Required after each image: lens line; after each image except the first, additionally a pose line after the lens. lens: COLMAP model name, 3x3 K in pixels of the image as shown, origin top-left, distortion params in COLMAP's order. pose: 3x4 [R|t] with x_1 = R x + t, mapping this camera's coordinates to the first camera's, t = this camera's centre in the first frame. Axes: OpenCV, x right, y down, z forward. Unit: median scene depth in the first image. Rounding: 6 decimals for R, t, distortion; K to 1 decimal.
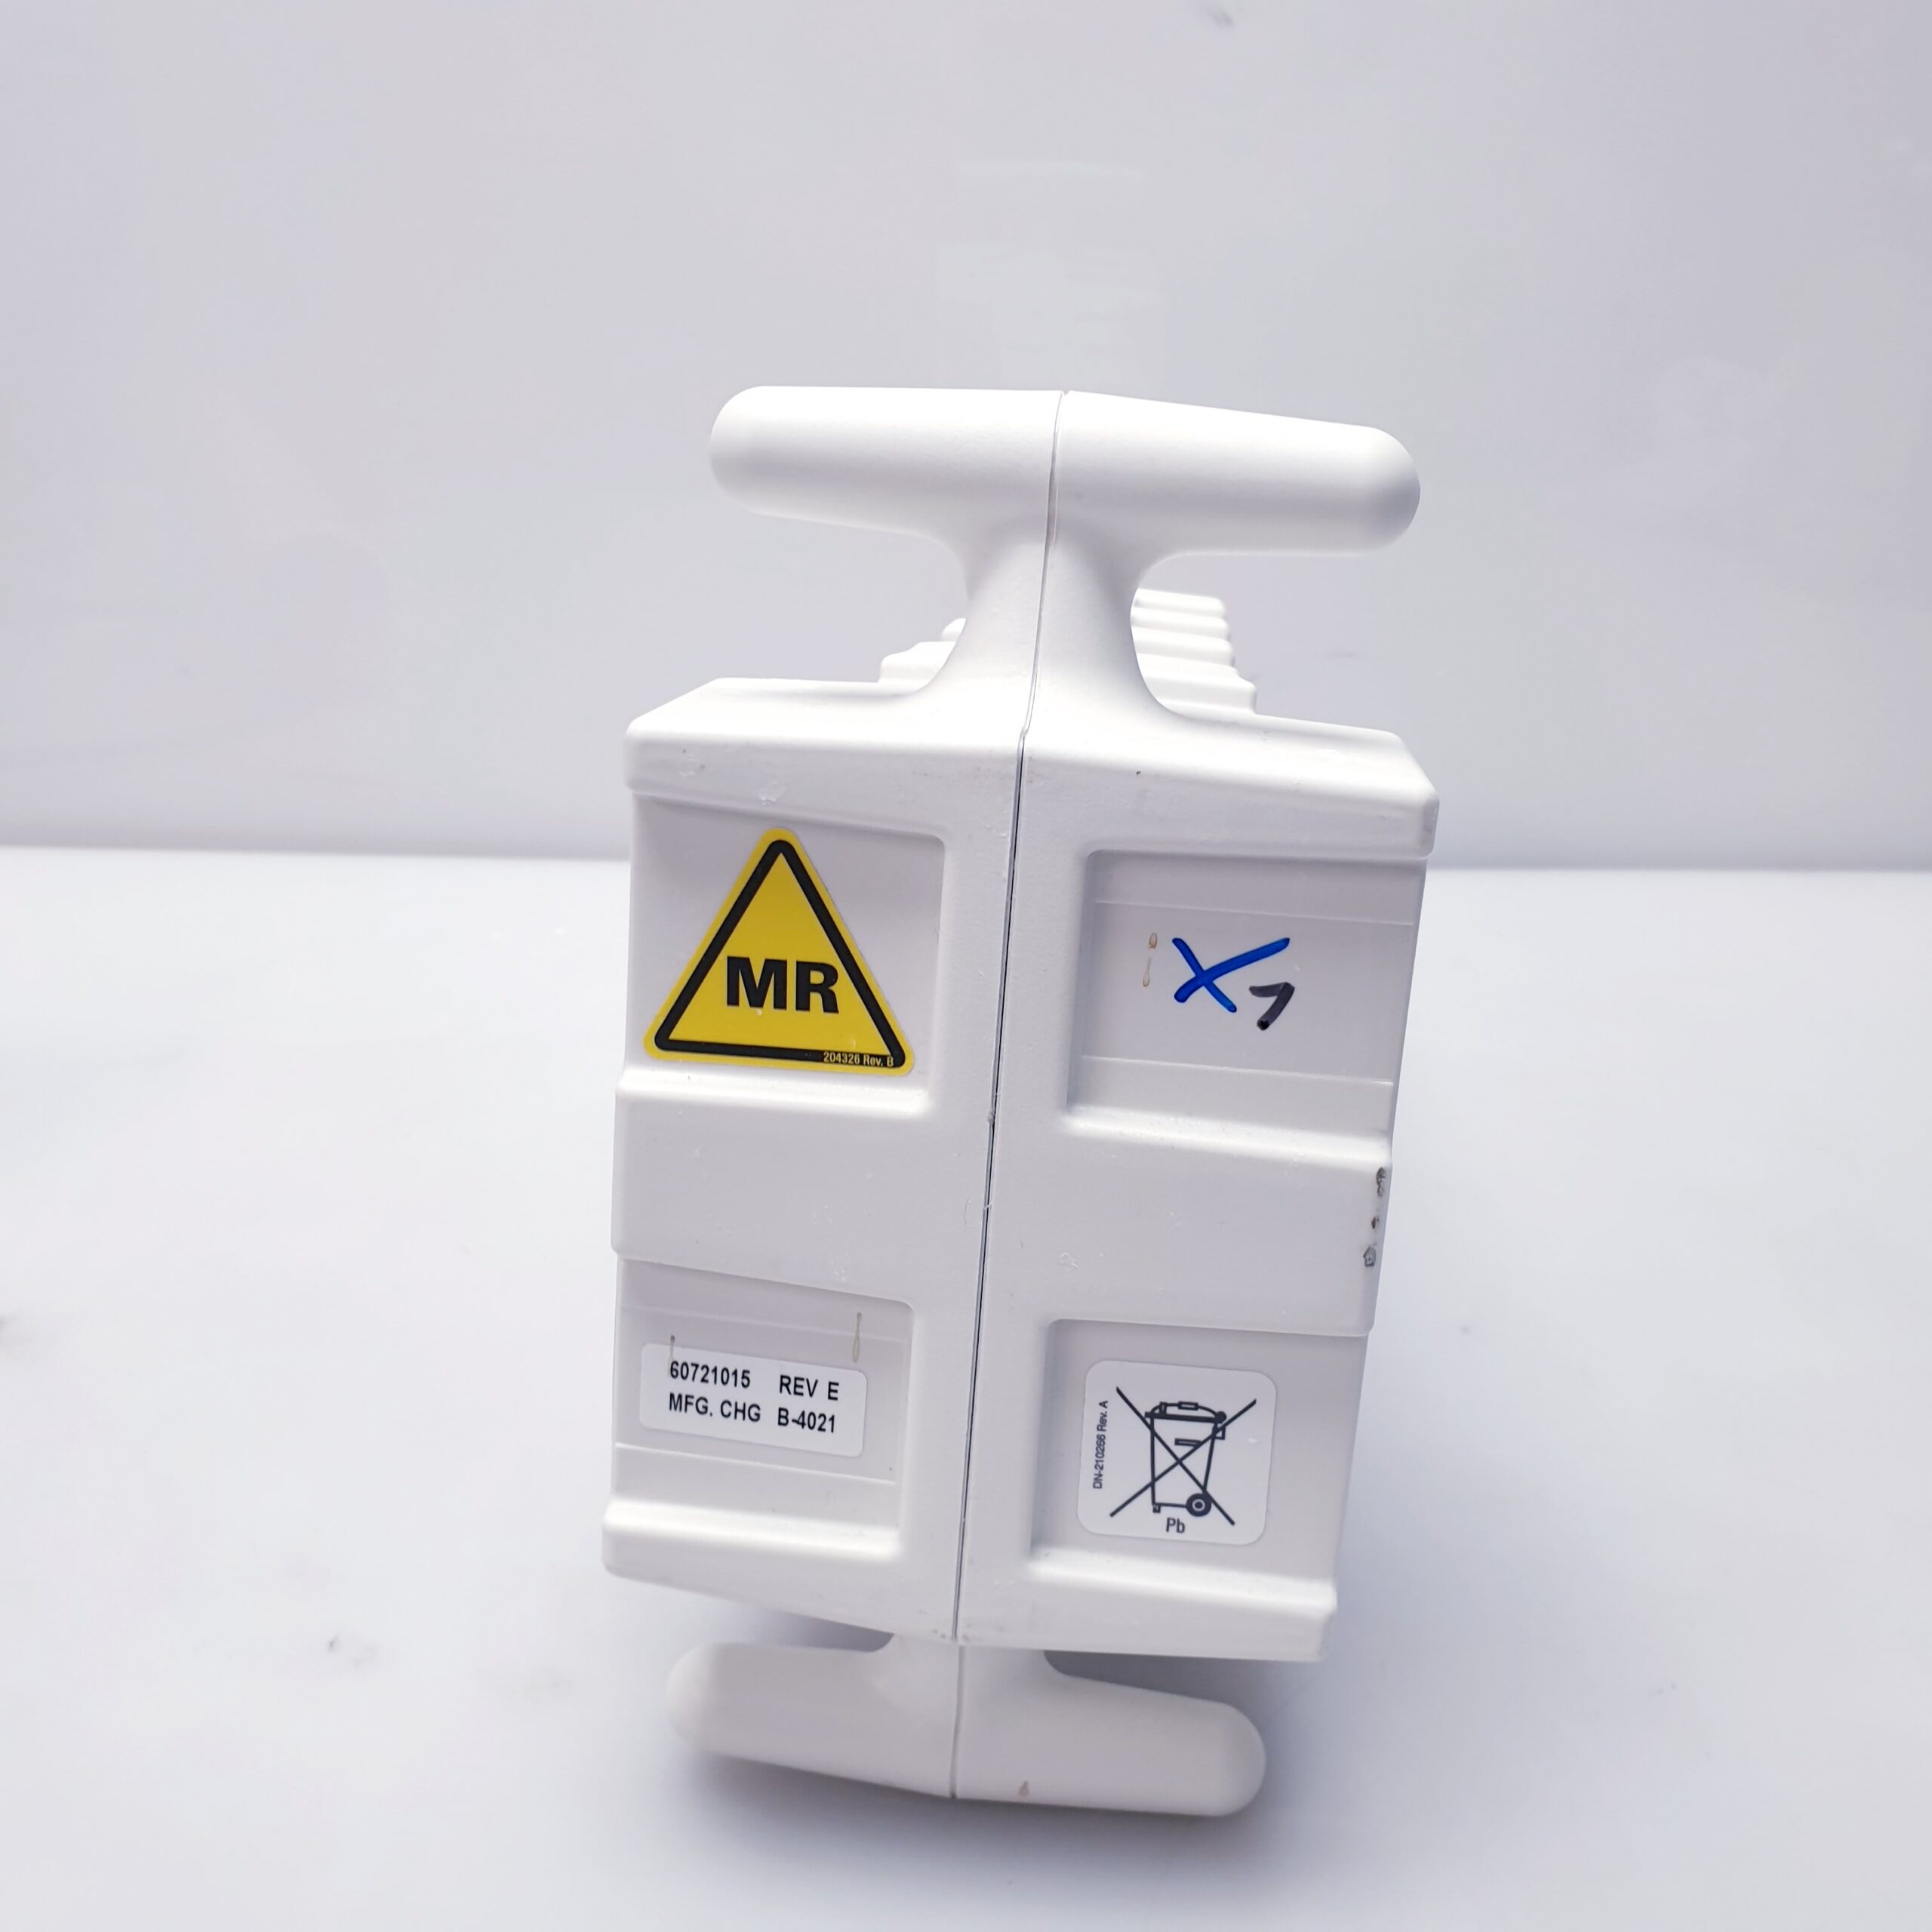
lens RADIAL K [[1847.6, 0, 964.8], [0, 1847.6, 1023.7], [0, 0, 1]] dist [0.215264, -0.555363]
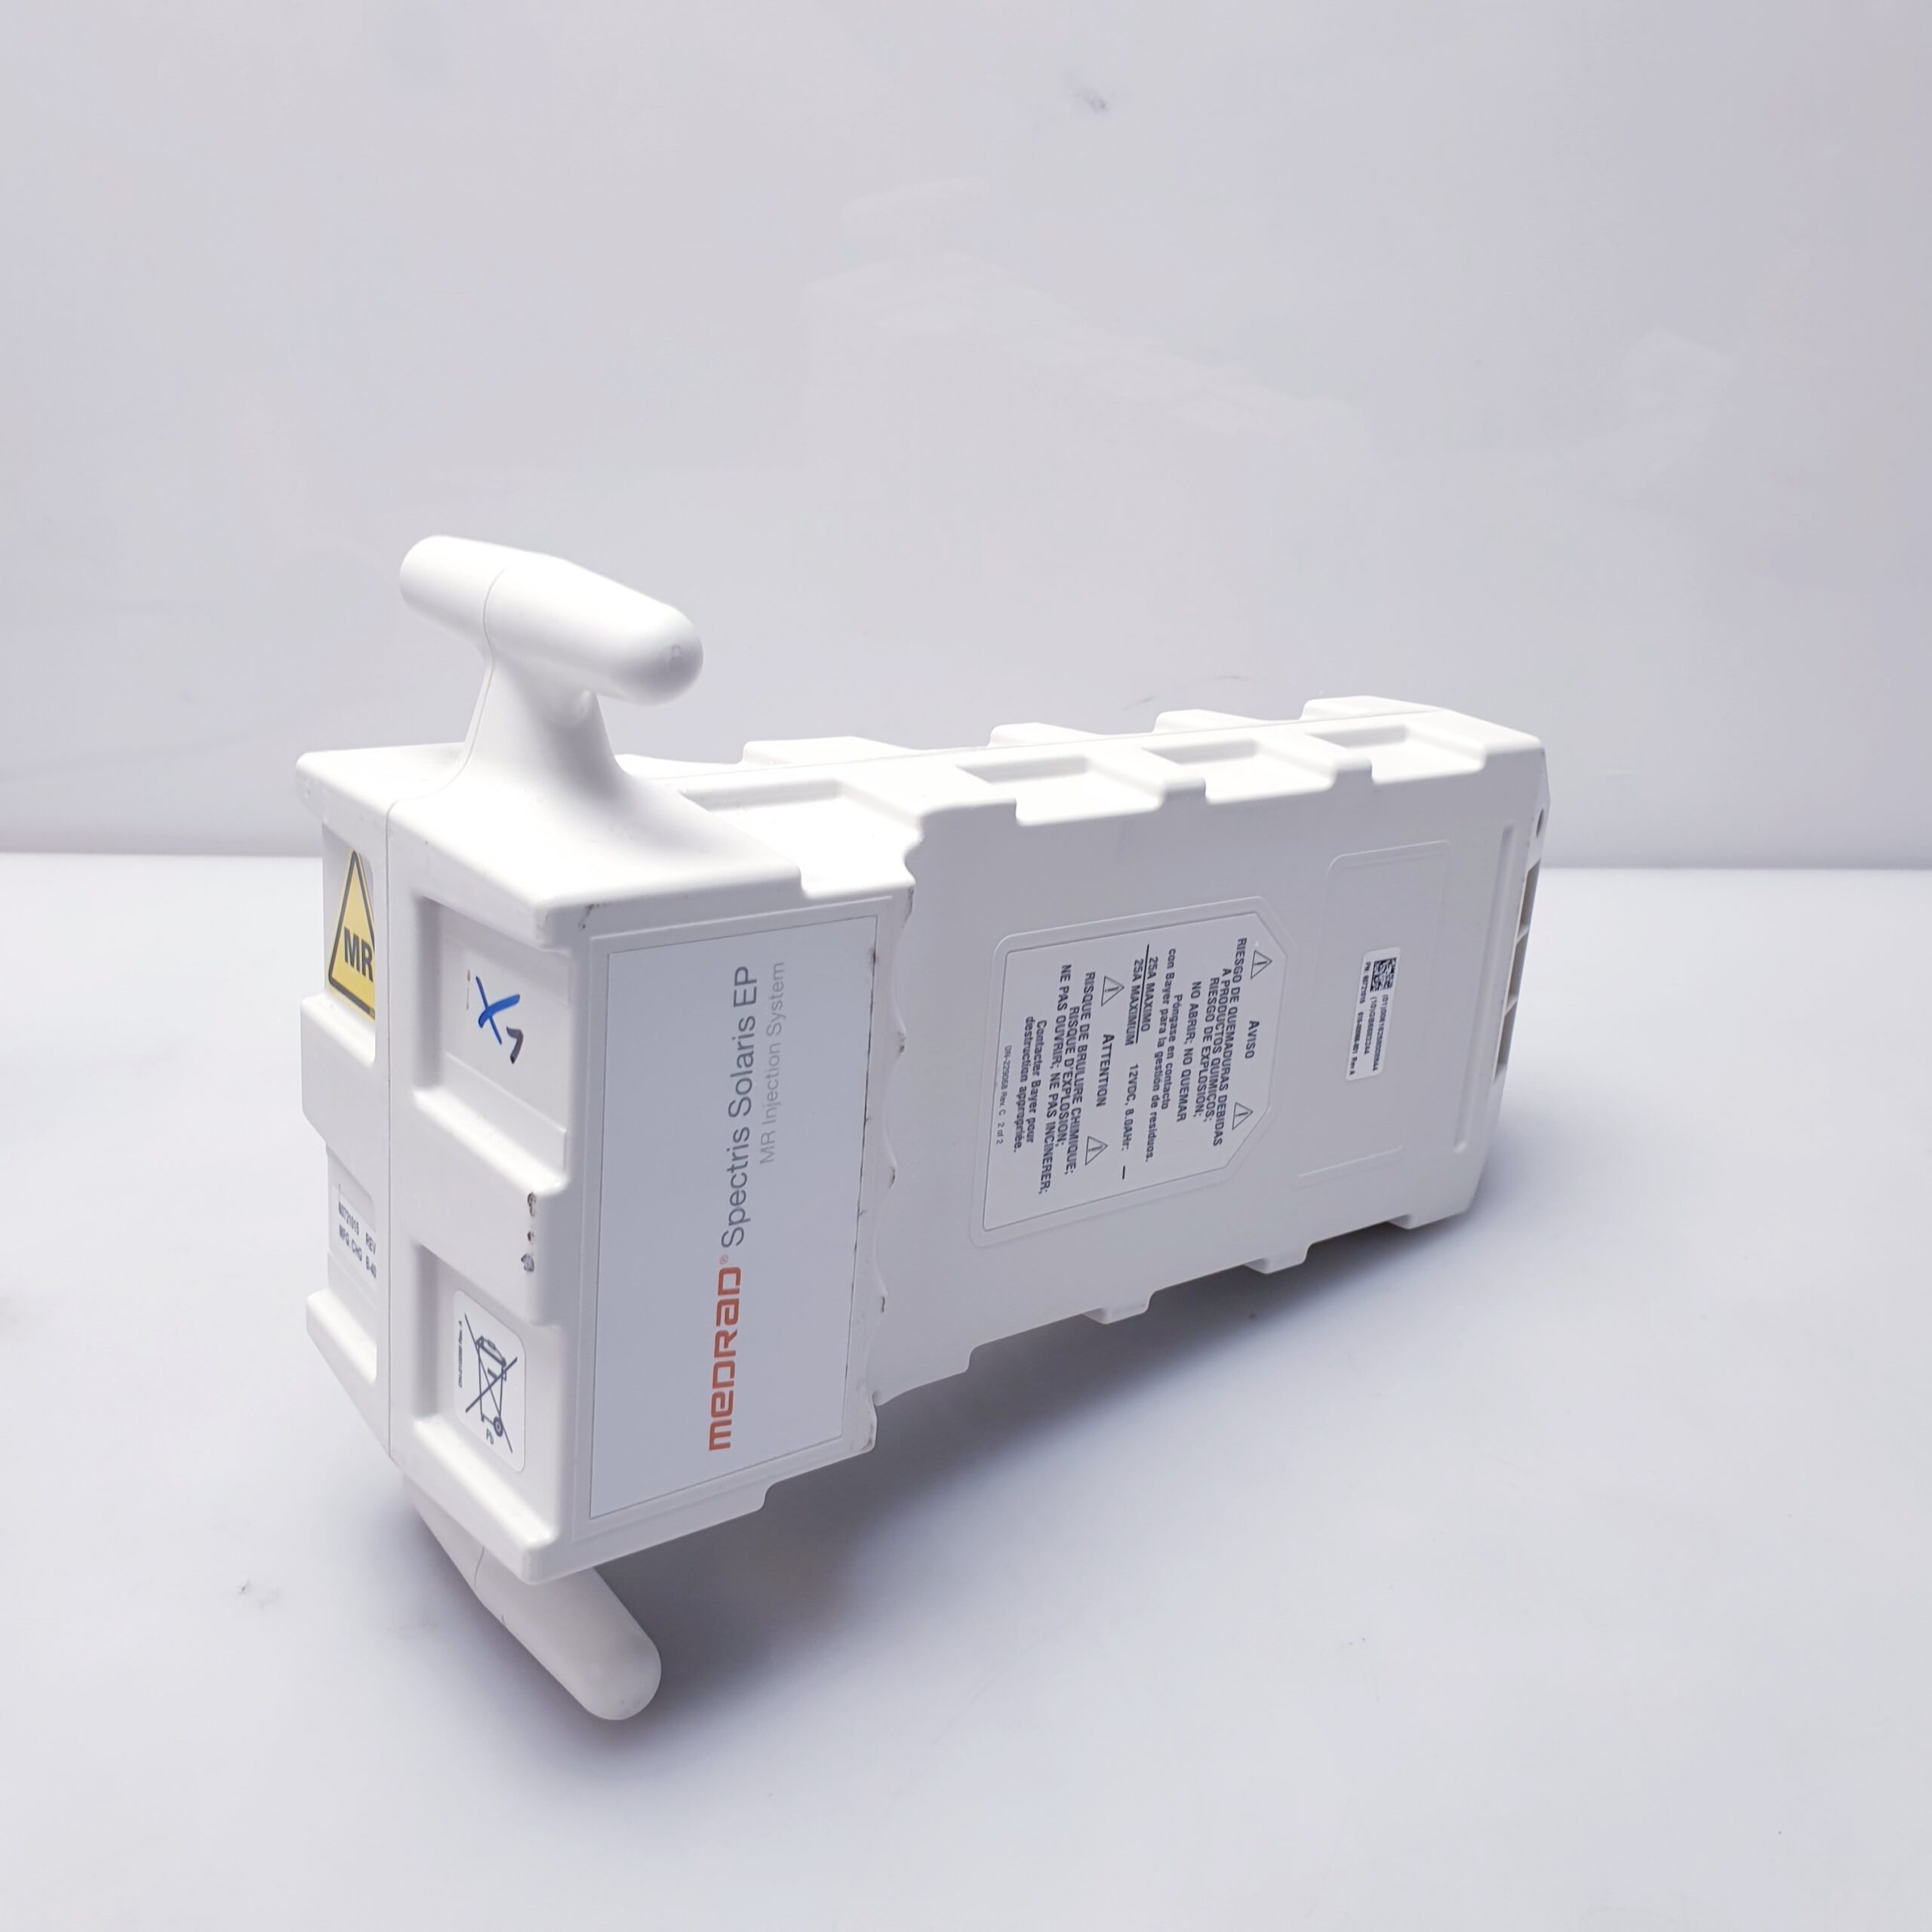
lens RADIAL K [[1847.6, 0, 964.8], [0, 1847.6, 1023.7], [0, 0, 1]] dist [0.215264, -0.555363]
pose [[0.706107, 0.223415, -0.671937, 1.153162], [-0.224128, 0.970650, 0.087209, -0.190448], [0.671699, 0.089021, 0.735456, 0.258612]]
